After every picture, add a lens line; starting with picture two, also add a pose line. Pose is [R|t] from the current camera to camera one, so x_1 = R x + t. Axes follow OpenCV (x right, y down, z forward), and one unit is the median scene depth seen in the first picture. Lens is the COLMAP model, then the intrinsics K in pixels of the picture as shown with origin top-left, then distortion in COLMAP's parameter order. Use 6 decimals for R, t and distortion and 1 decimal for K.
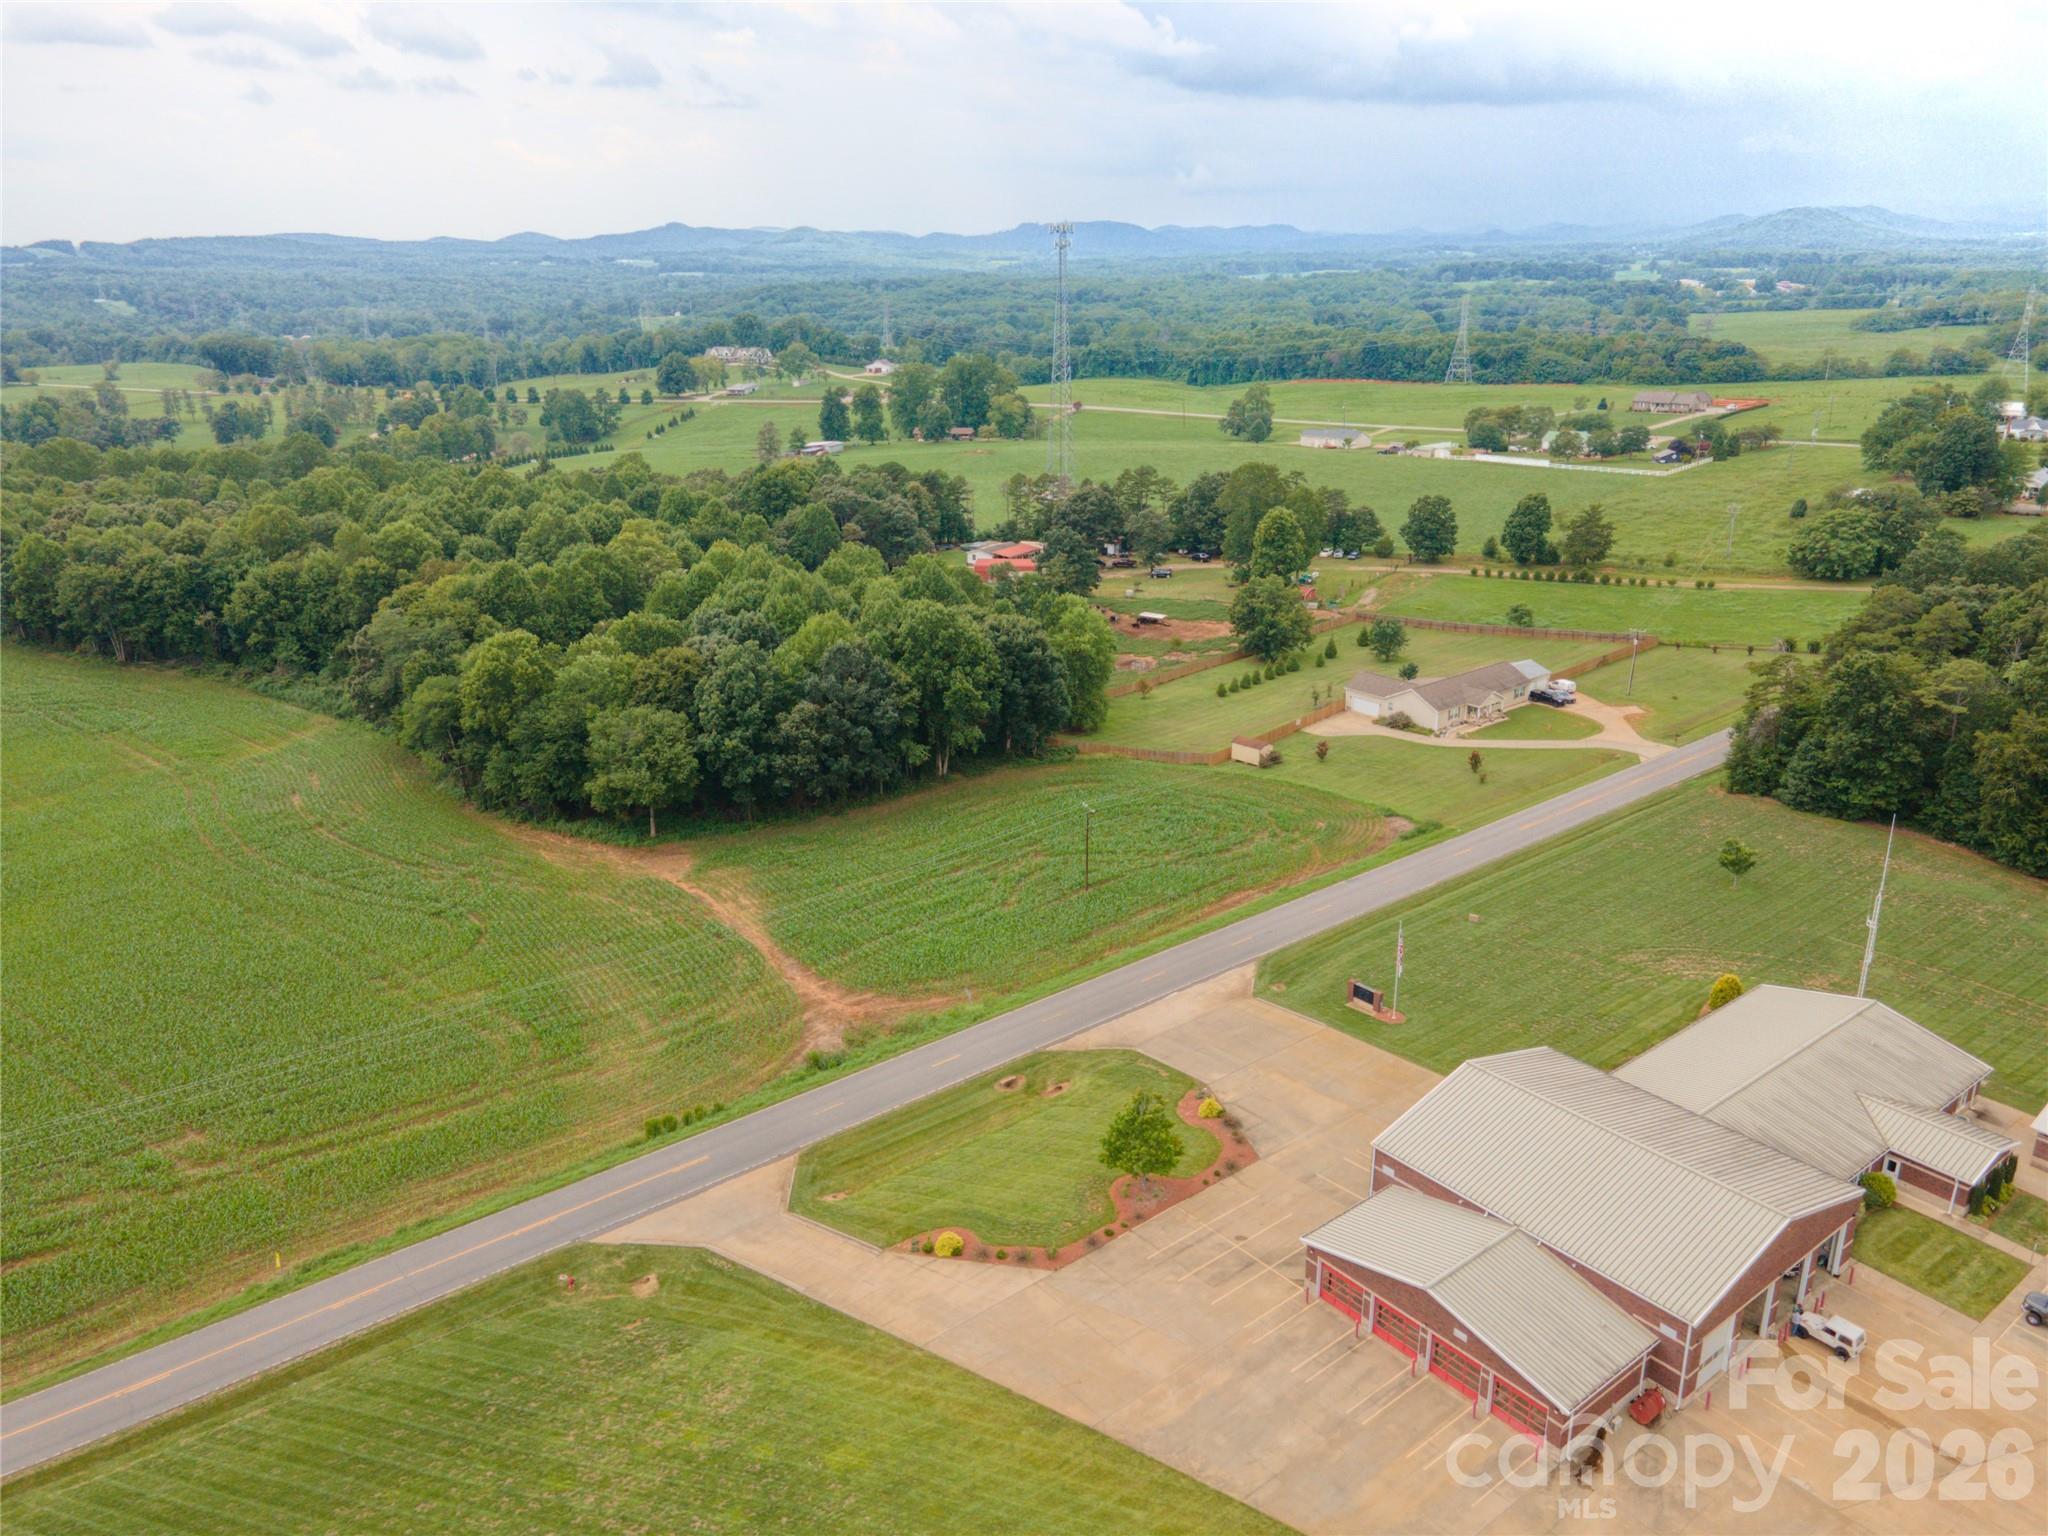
lens RADIAL K [[1494.9, 0, 1024.0], [0, 1494.9, 768.0], [0, 0, 1]] dist [0.025077, 0.037010]
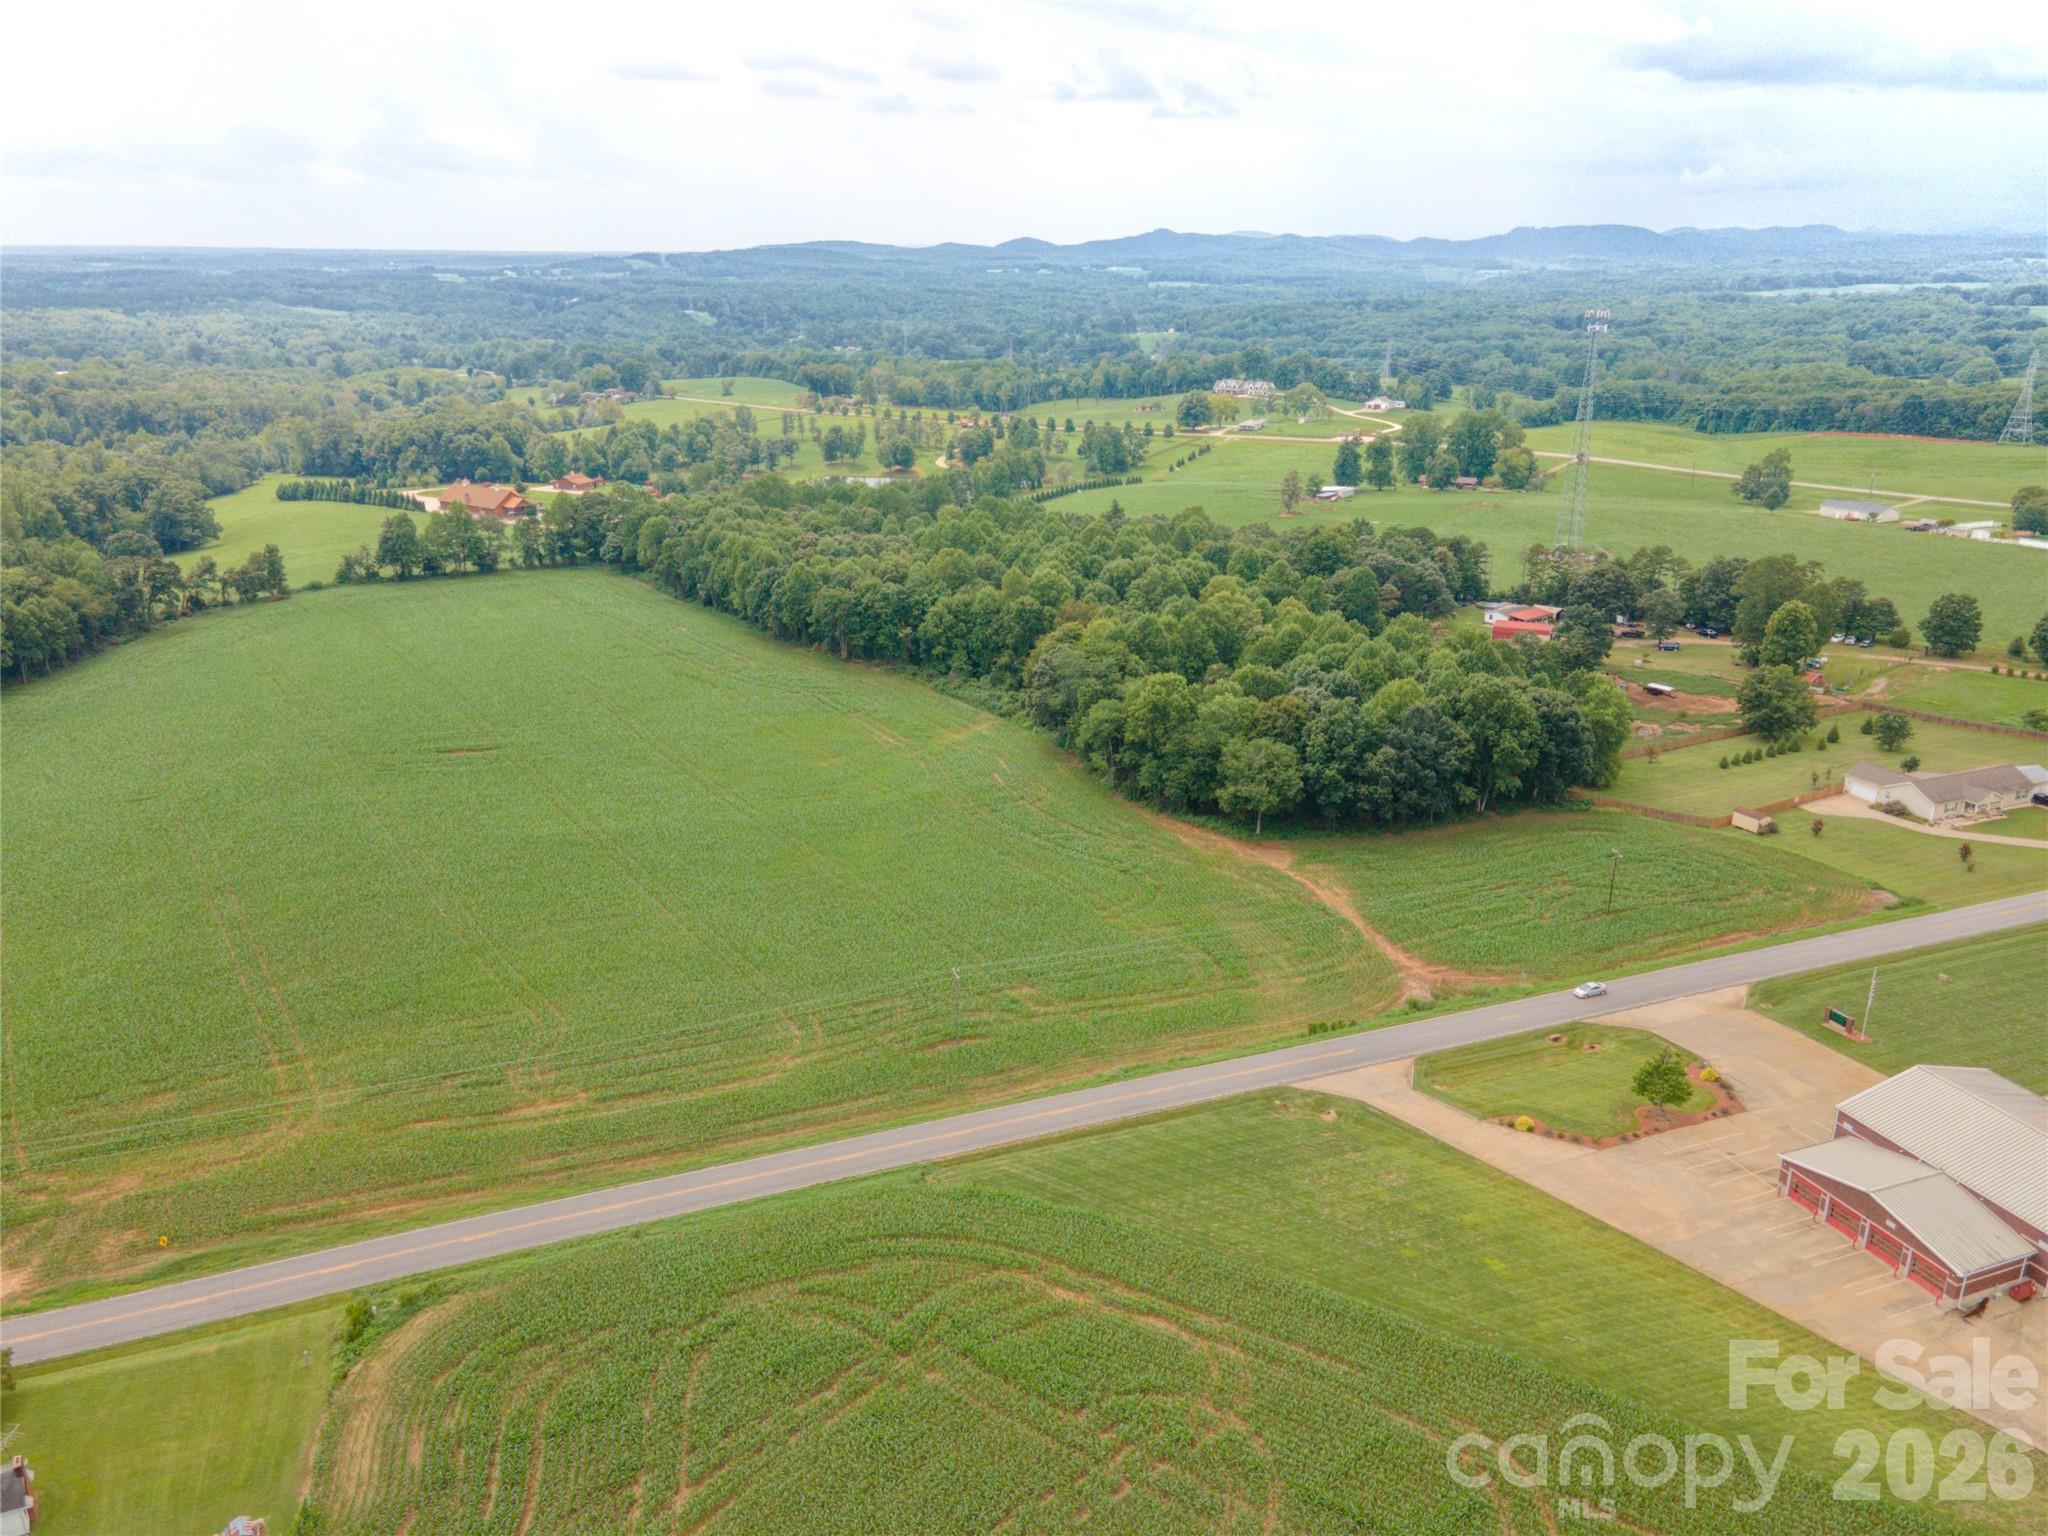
lens RADIAL K [[1494.9, 0, 1024.0], [0, 1494.9, 768.0], [0, 0, 1]] dist [0.025077, 0.037010]
pose [[0.955757, 0.103010, -0.275531, -0.060265], [-0.103230, 0.994563, 0.013746, -0.007430], [0.275449, 0.015306, 0.961194, -0.253509]]
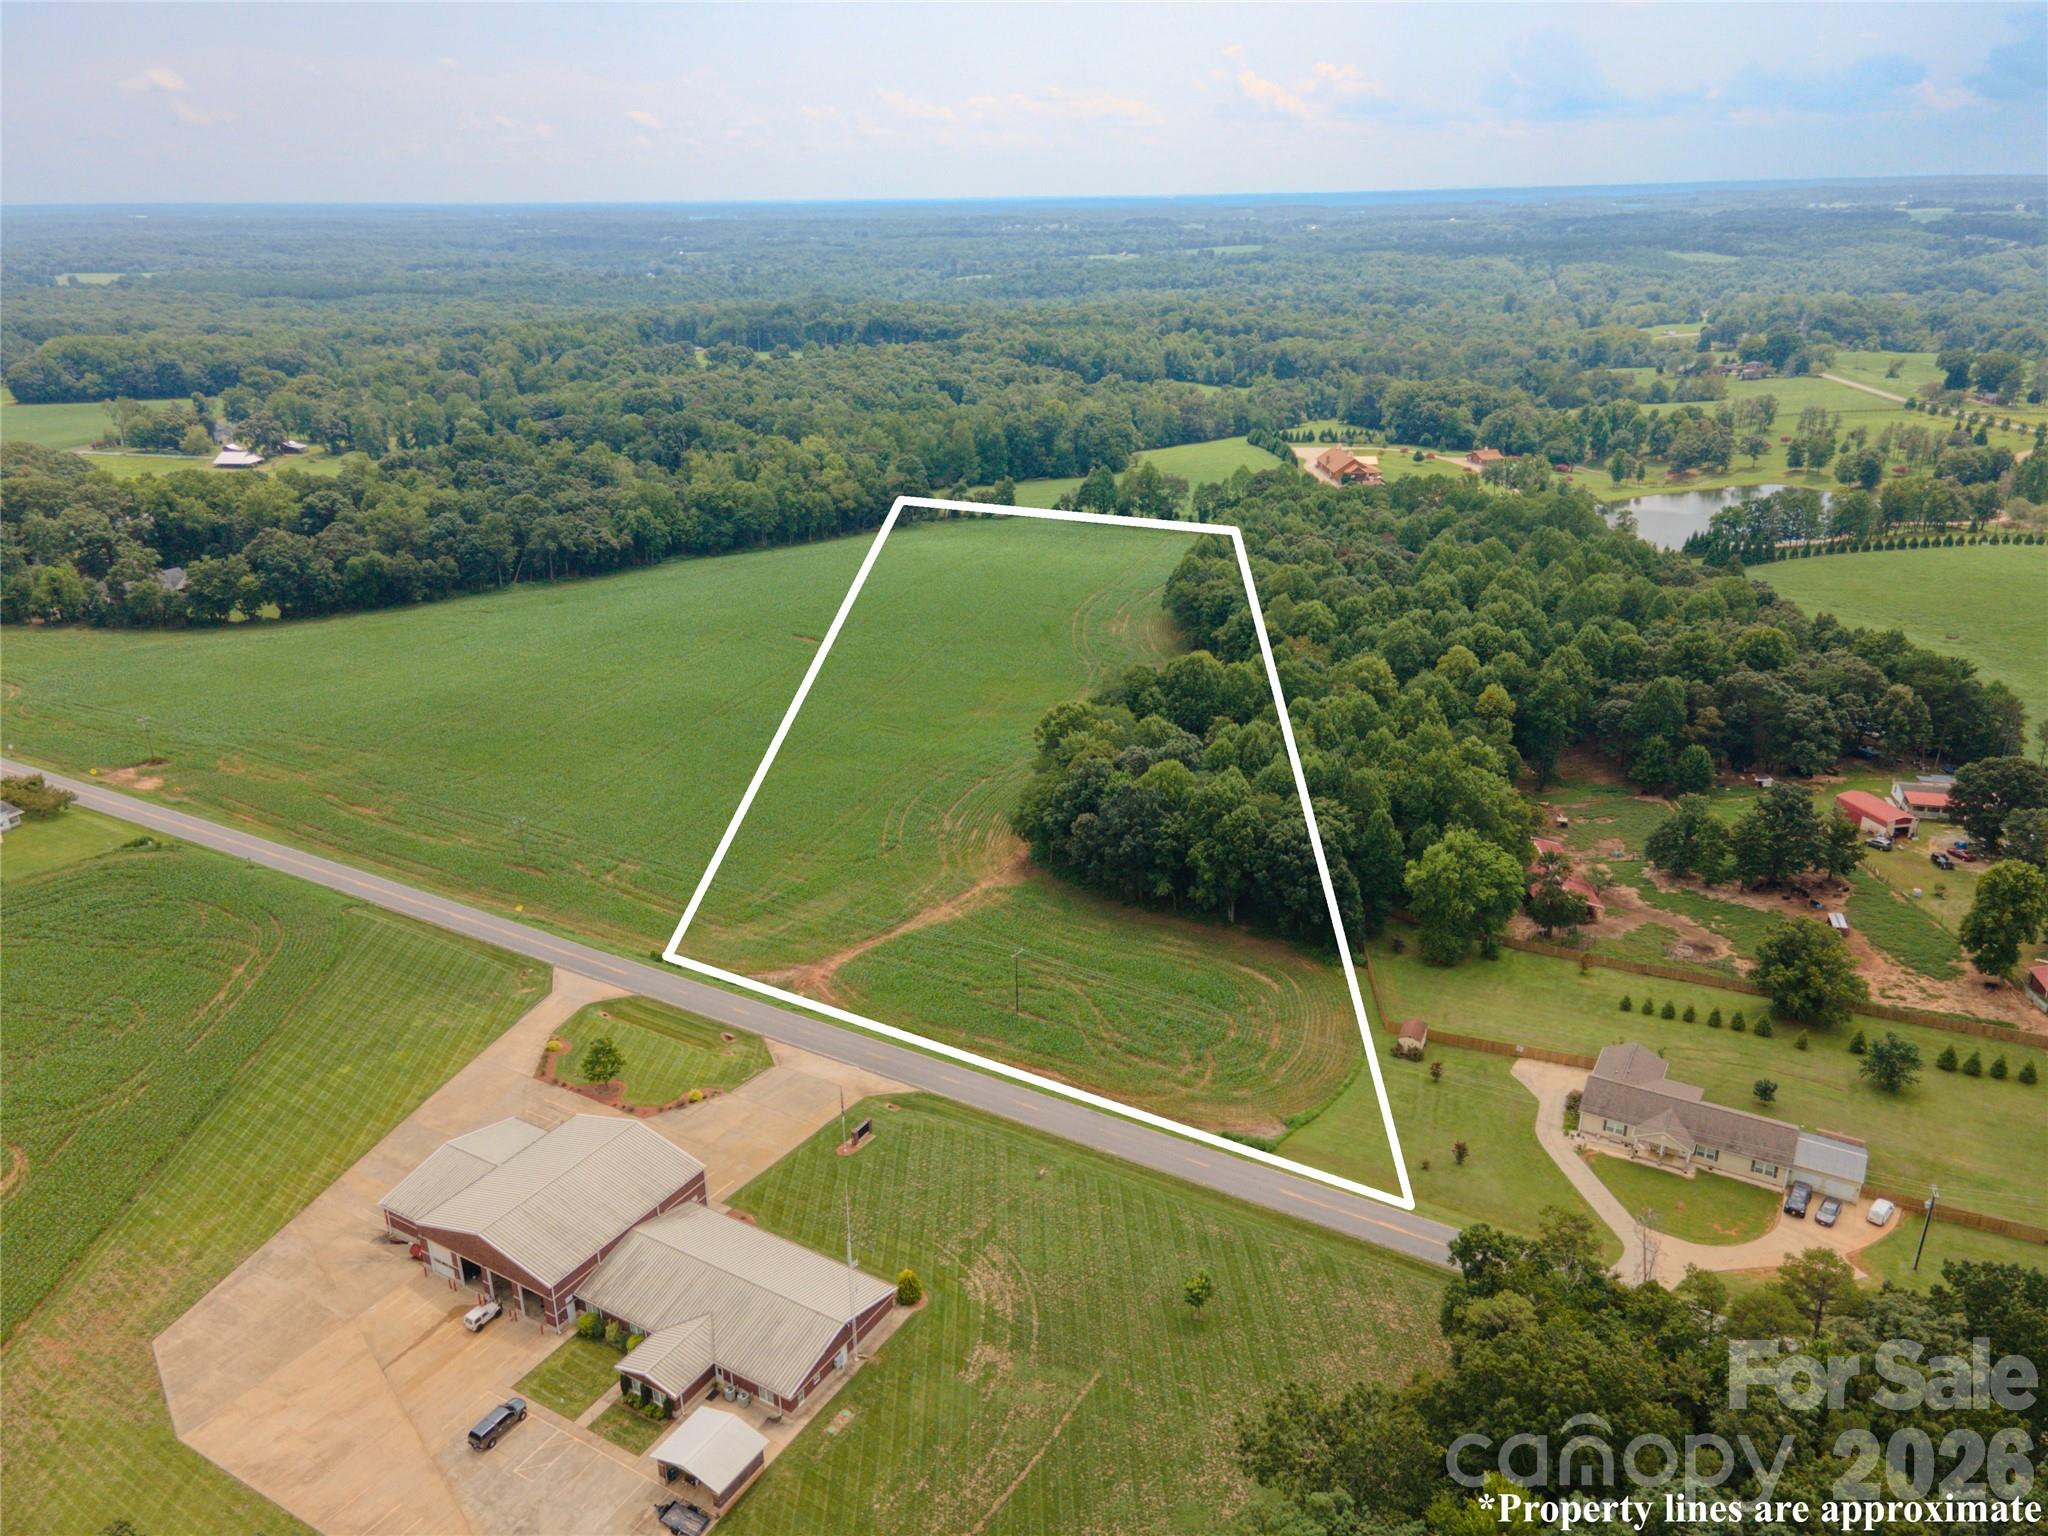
lens RADIAL K [[1494.9, 0, 1024.0], [0, 1494.9, 768.0], [0, 0, 1]] dist [0.025077, 0.037010]
pose [[0.350117, 0.341249, -0.872334, 0.694700], [-0.301668, 0.922740, 0.239890, -0.269970], [0.886800, 0.179165, 0.426011, 0.247538]]
